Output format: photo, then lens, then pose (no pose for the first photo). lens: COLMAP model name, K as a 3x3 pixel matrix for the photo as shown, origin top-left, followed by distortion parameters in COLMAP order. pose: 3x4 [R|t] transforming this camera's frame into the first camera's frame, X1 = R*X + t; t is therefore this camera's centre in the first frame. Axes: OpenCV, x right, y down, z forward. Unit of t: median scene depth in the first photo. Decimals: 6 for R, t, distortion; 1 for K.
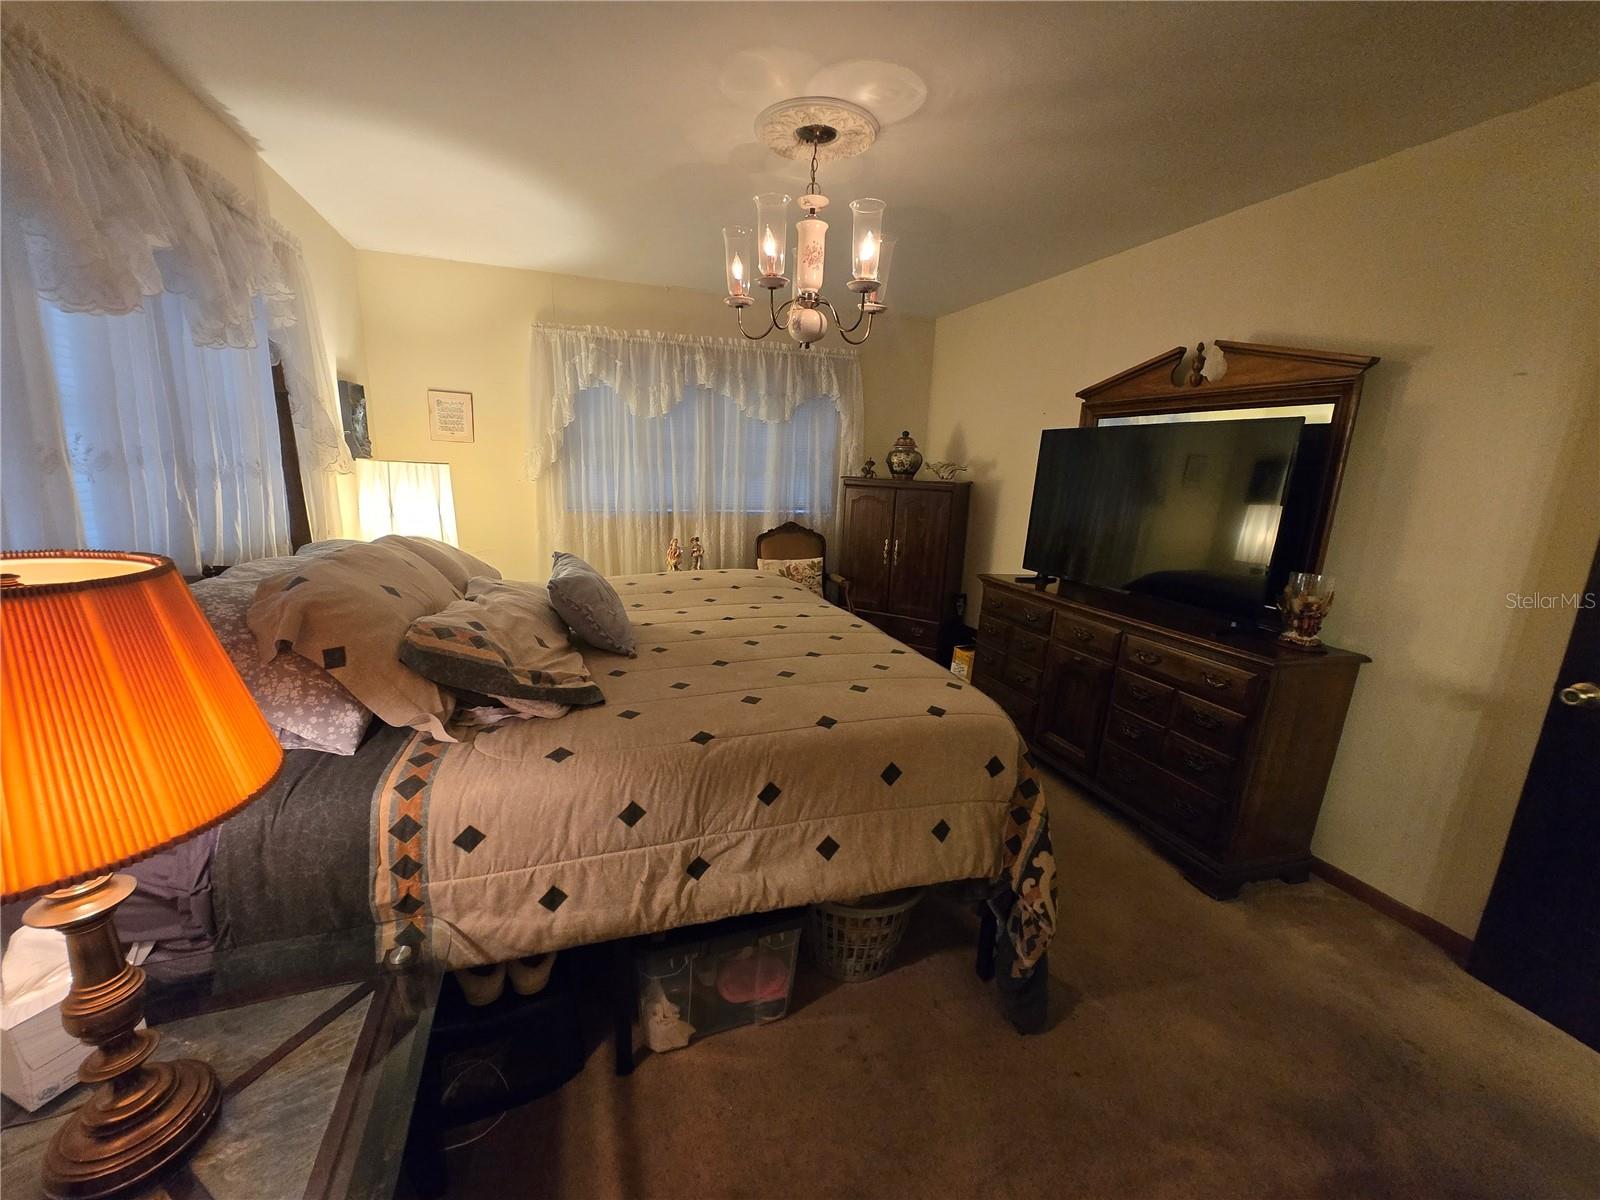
lens RADIAL K [[646.1, 0, 796.0], [0, 646.1, 606.8], [0, 0, 1]] dist [0.008944, -0.000590]
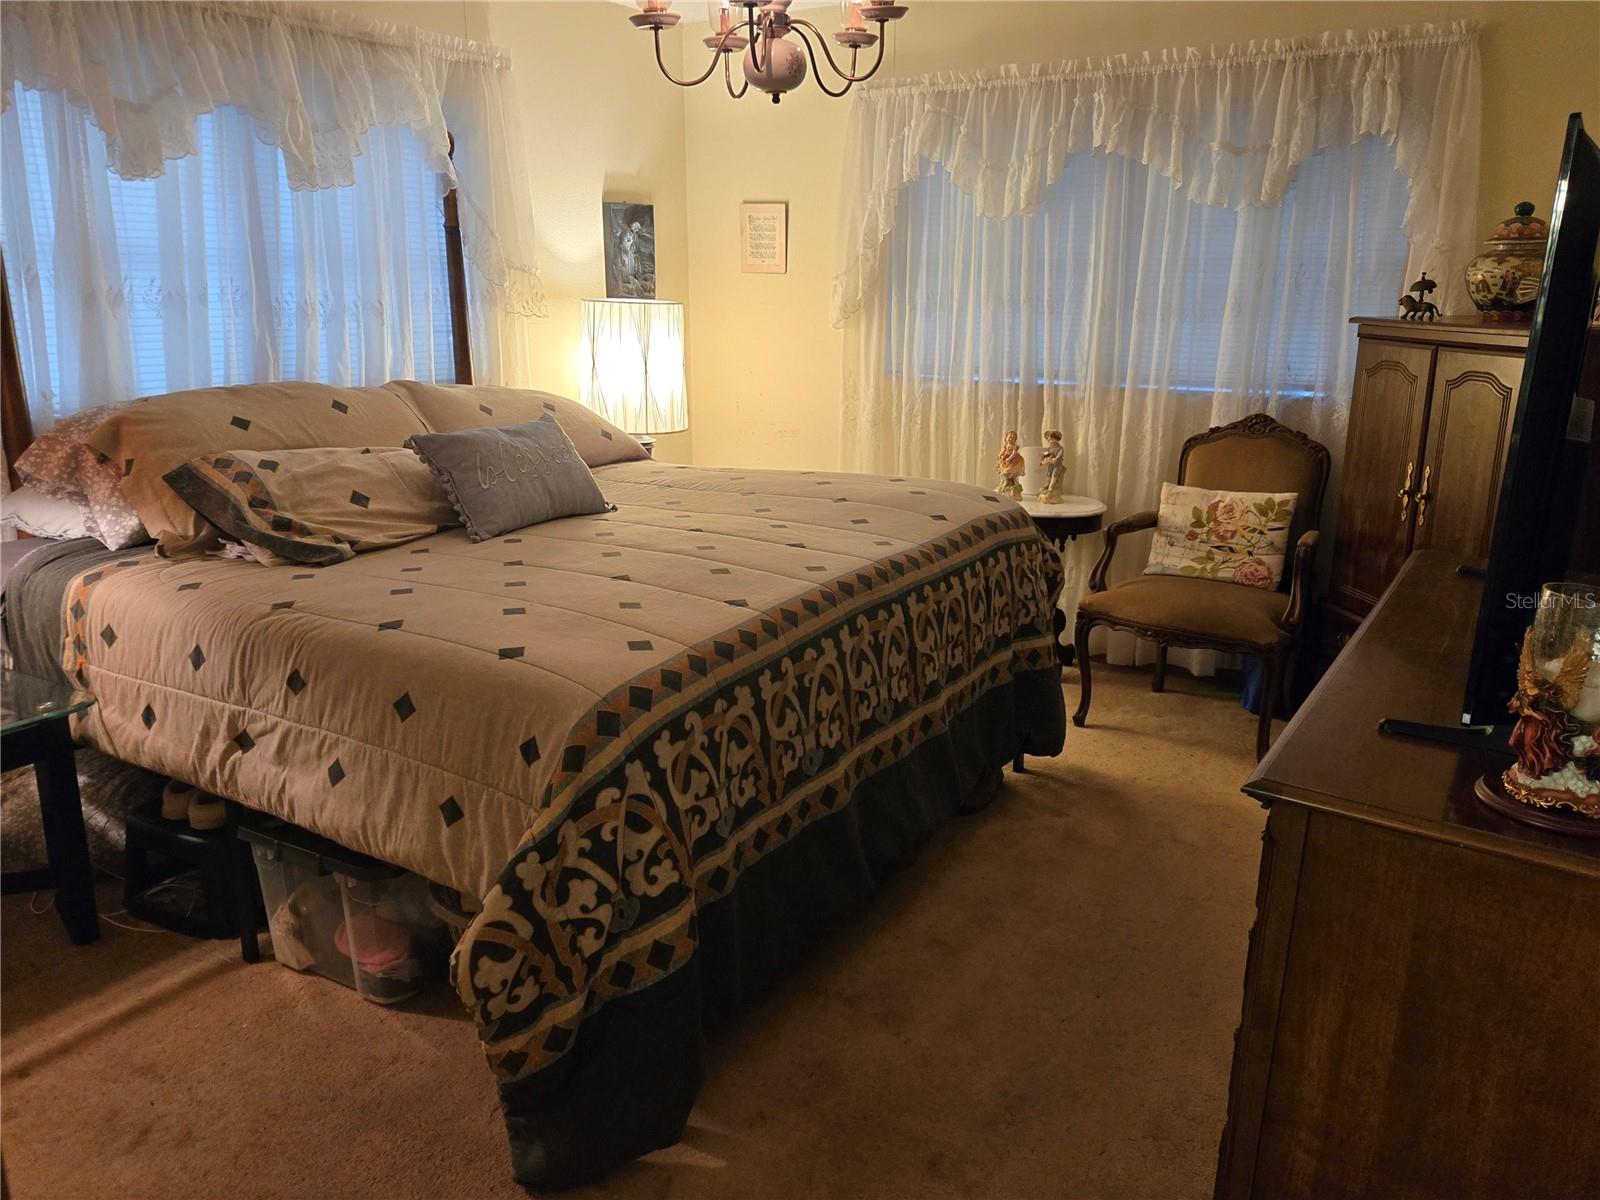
lens RADIAL K [[1280.4, 0, 800.0], [0, 1280.4, 600.0], [0, 0, 1]] dist [0.043373, -0.003593]
pose [[0.617963, 0.161510, -0.769439, 1.586943], [-0.158059, 0.984212, 0.079650, -0.052547], [0.770155, 0.072396, 0.633735, 0.419410]]
